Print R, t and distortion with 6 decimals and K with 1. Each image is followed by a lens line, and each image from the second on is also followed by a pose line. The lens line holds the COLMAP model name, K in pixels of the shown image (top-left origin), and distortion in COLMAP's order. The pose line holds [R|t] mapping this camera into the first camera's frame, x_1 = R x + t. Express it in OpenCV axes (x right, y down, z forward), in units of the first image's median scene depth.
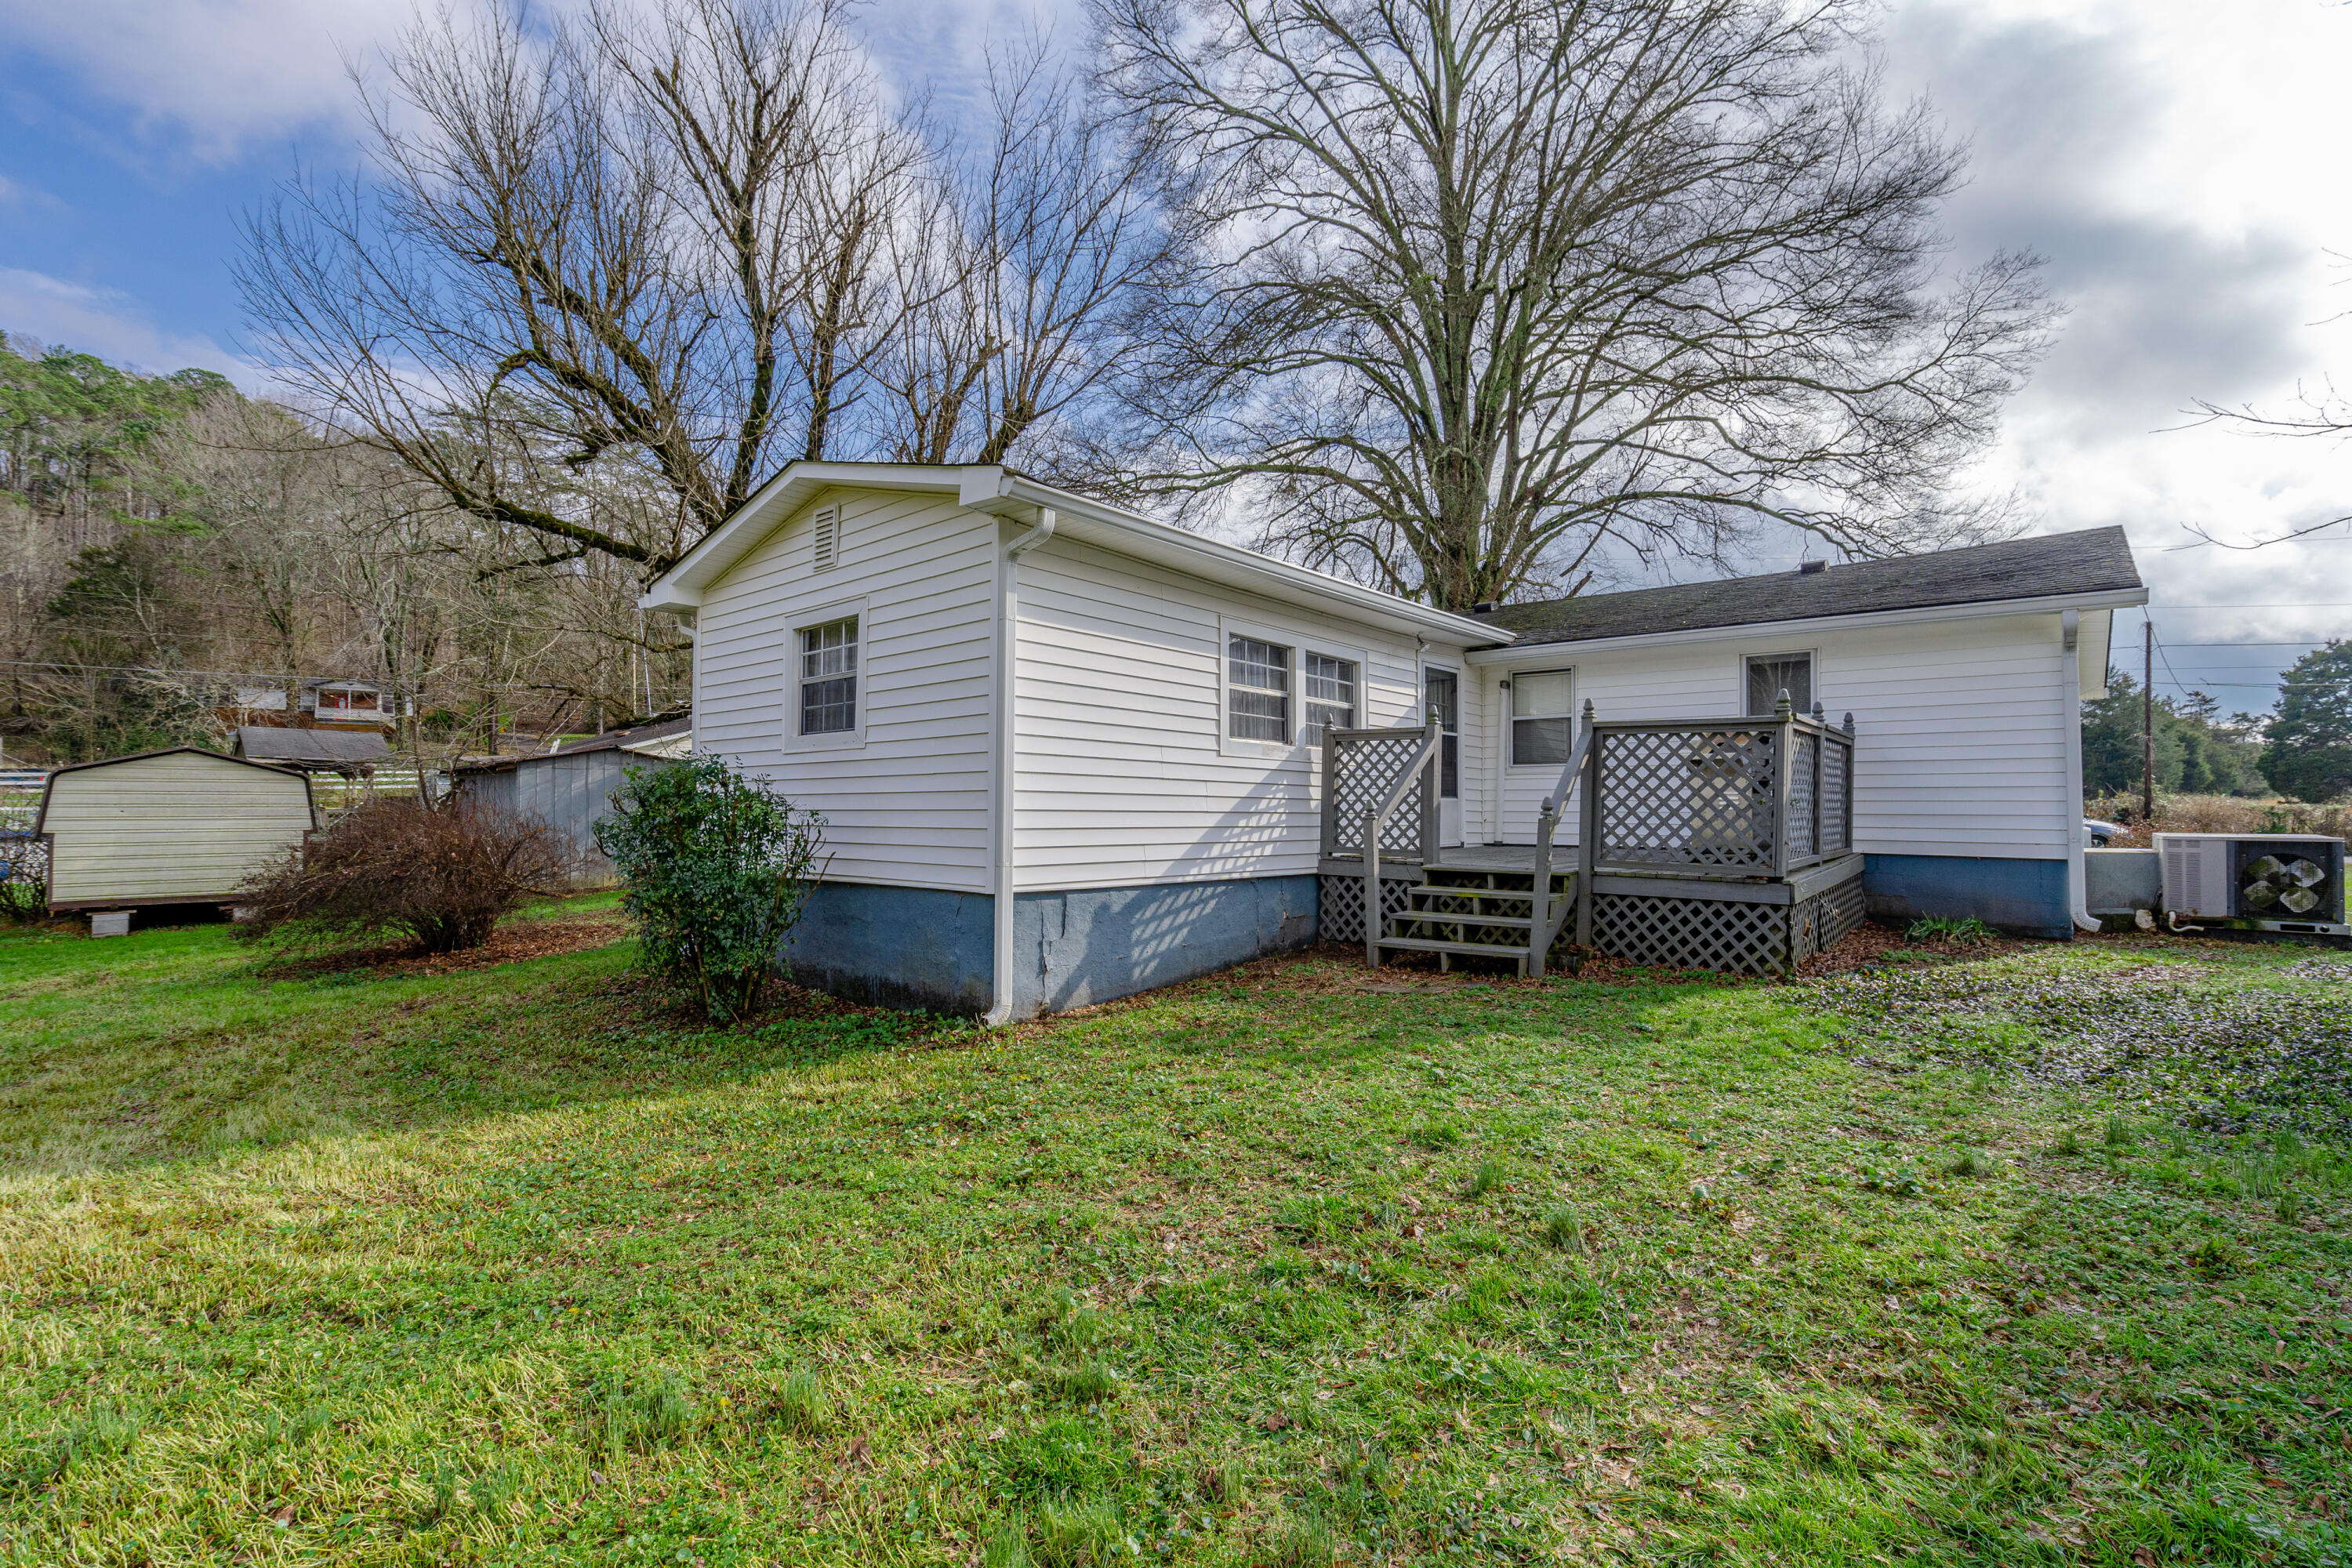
lens RADIAL K [[1049.4, 0, 1177.4], [0, 1049.4, 791.3], [0, 0, 1]] dist [-0.004846, 0.002375]
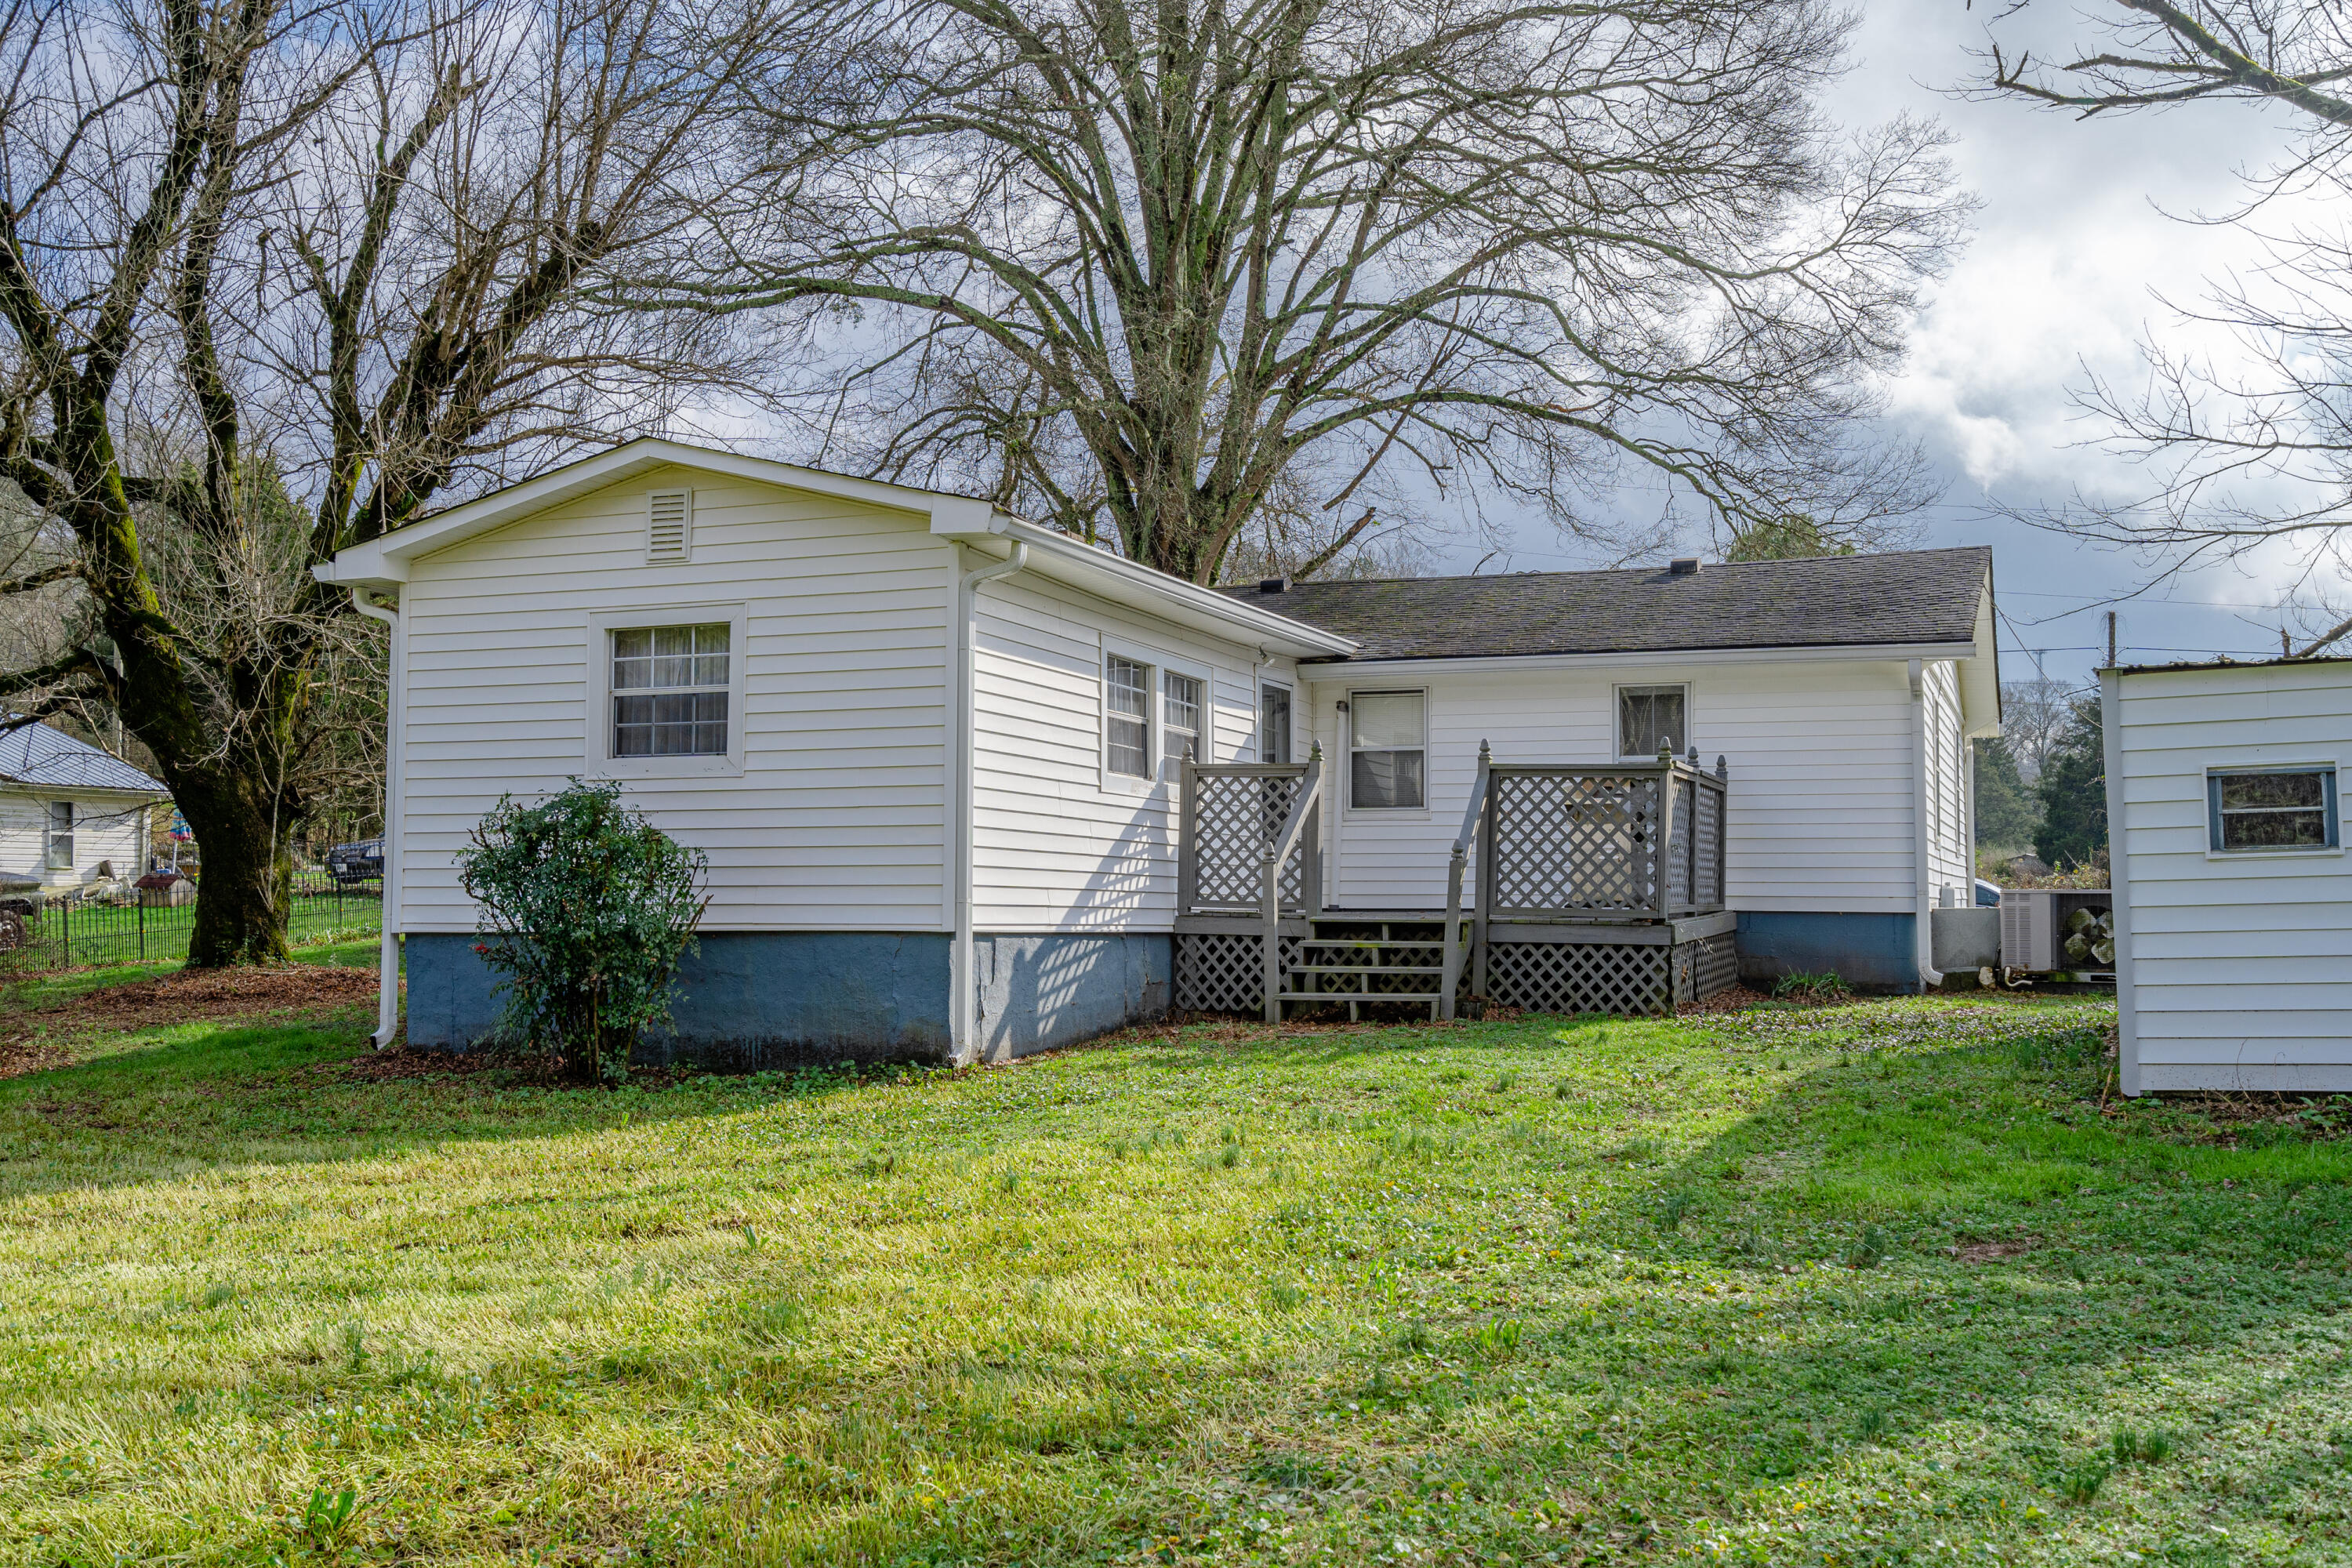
lens RADIAL K [[2315.9, 0, 1163.1], [0, 2315.9, 800.2], [0, 0, 1]] dist [0.004279, 0.000000]
pose [[0.945841, 0.015953, 0.324238, -0.483230], [-0.006872, 0.999552, -0.029133, 0.026294], [-0.324557, 0.025327, 0.945527, -0.765369]]
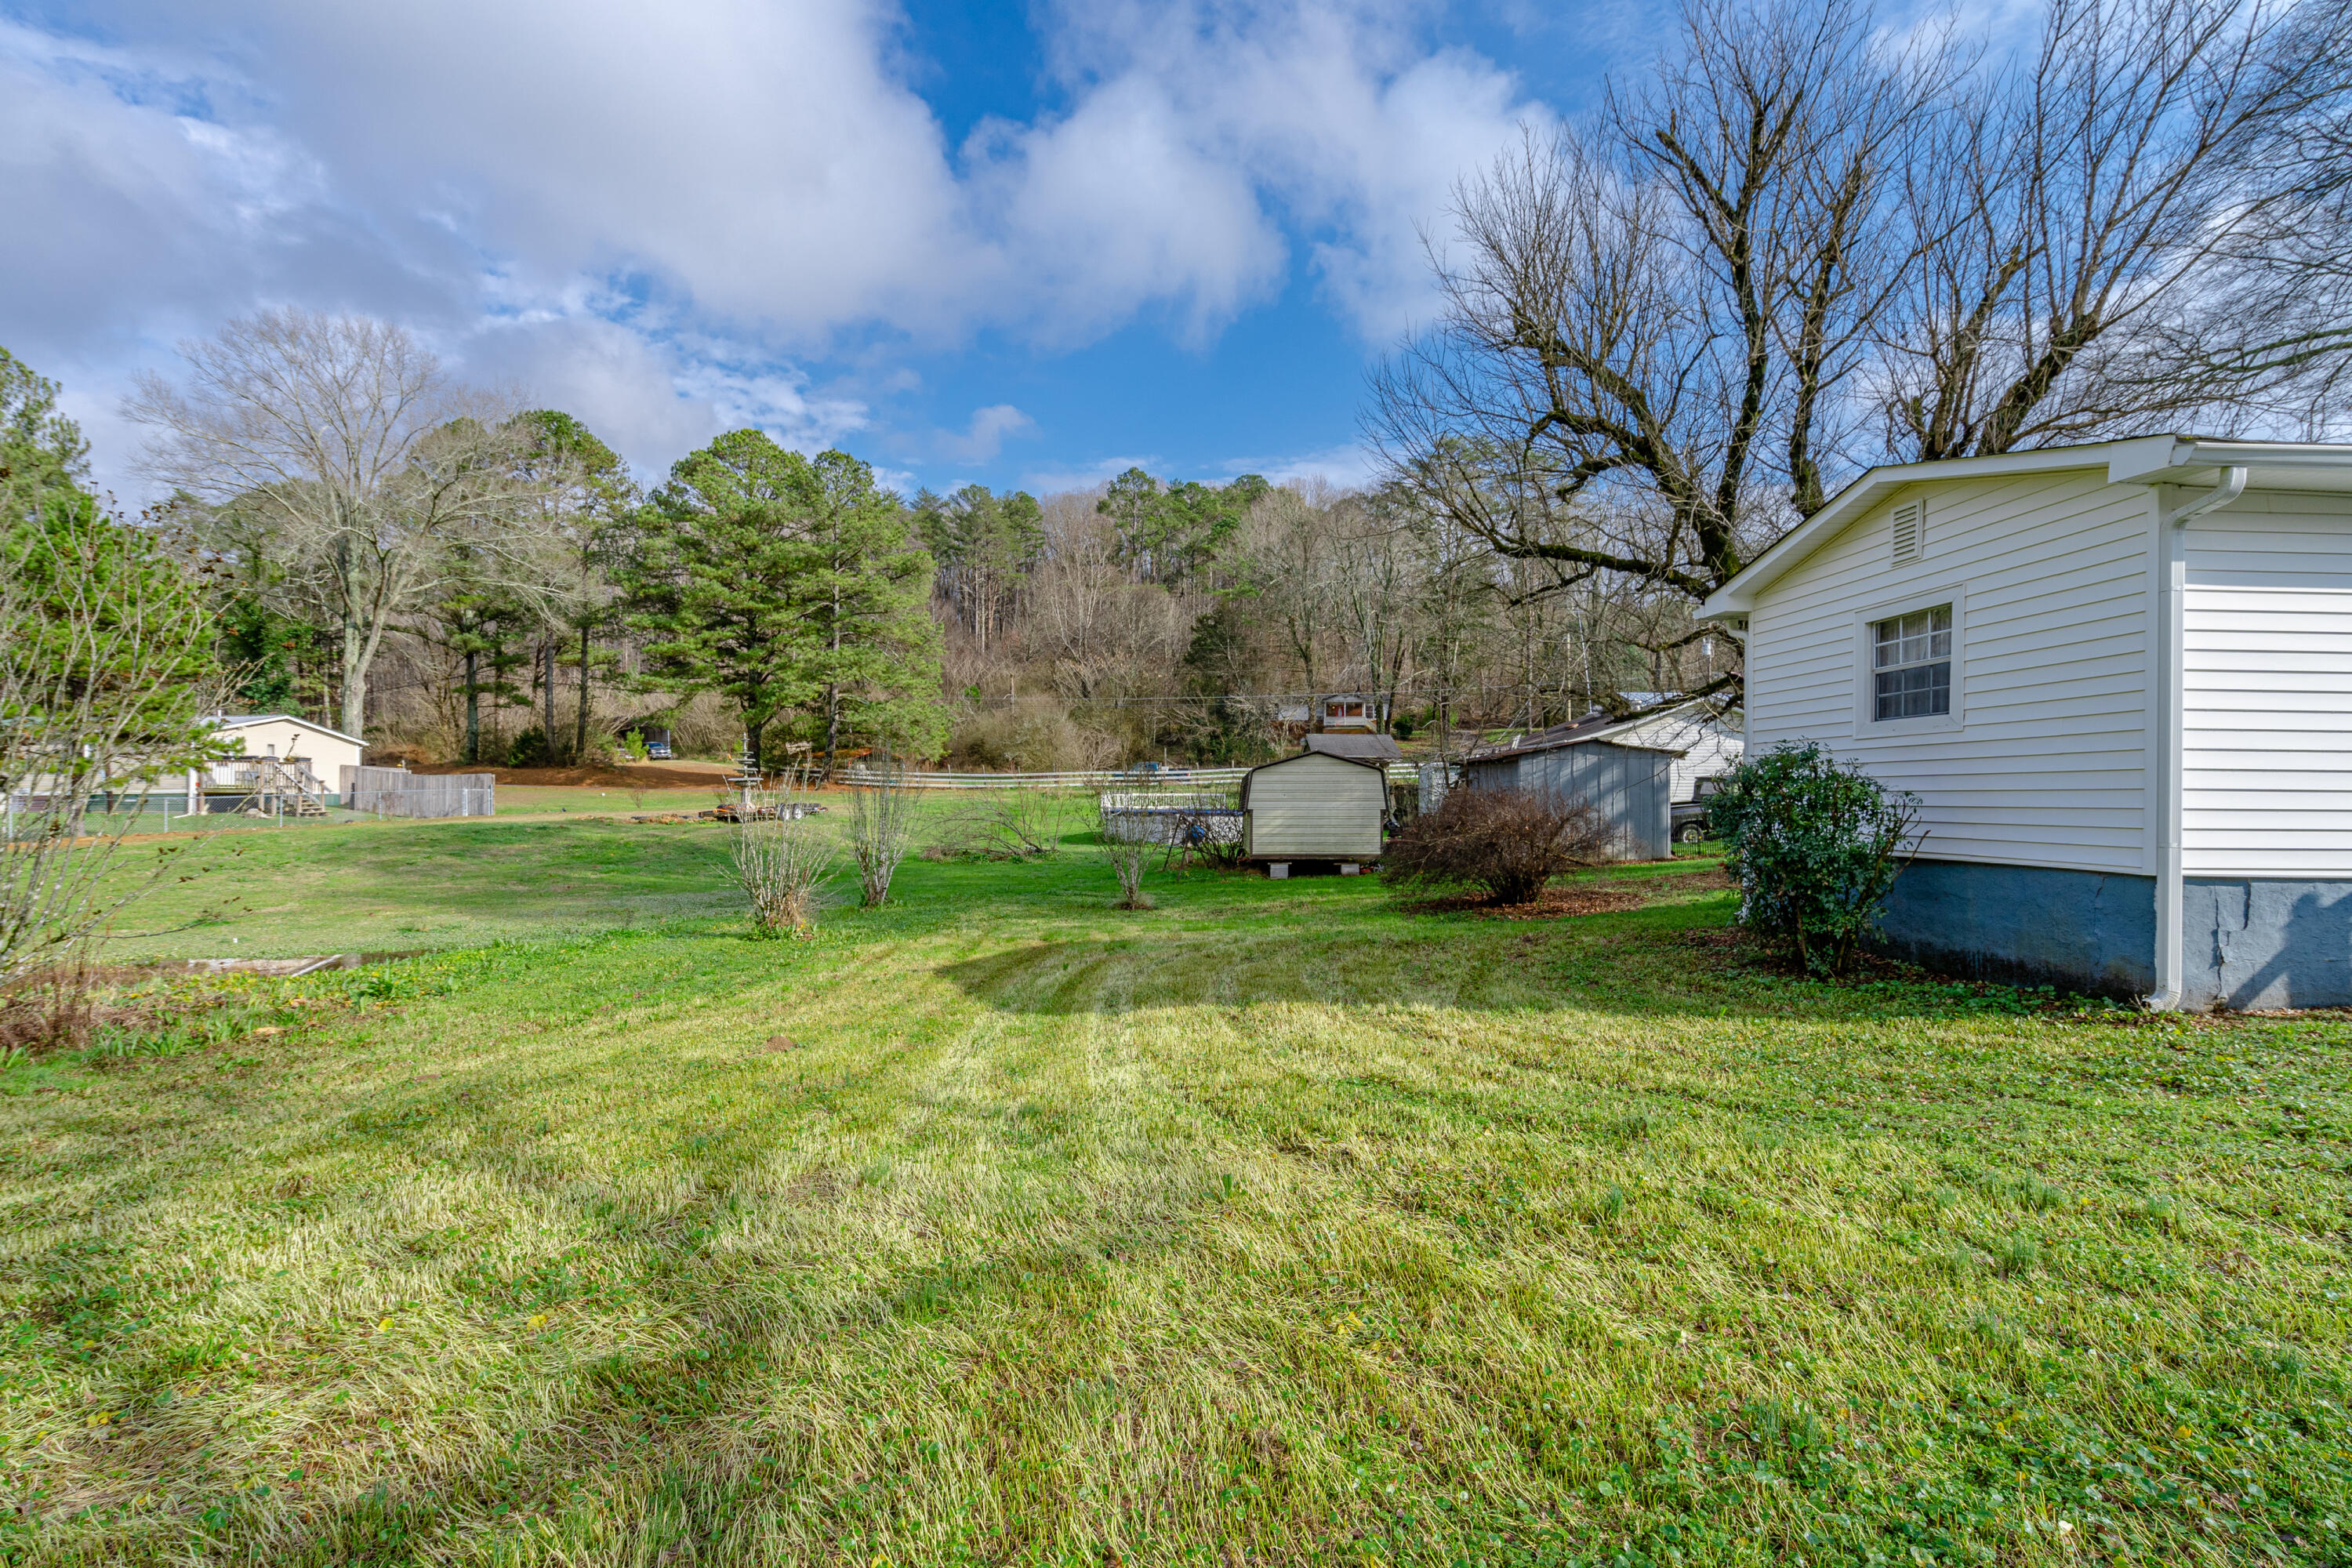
lens RADIAL K [[1049.4, 0, 1176.4], [0, 1049.4, 789.3], [0, 0, 1]] dist [-0.004846, 0.002375]
pose [[0.689274, -0.003466, -0.724492, -0.068029], [0.010659, 0.999929, 0.005357, 0.002218], [0.724422, -0.011415, 0.689262, -0.227005]]
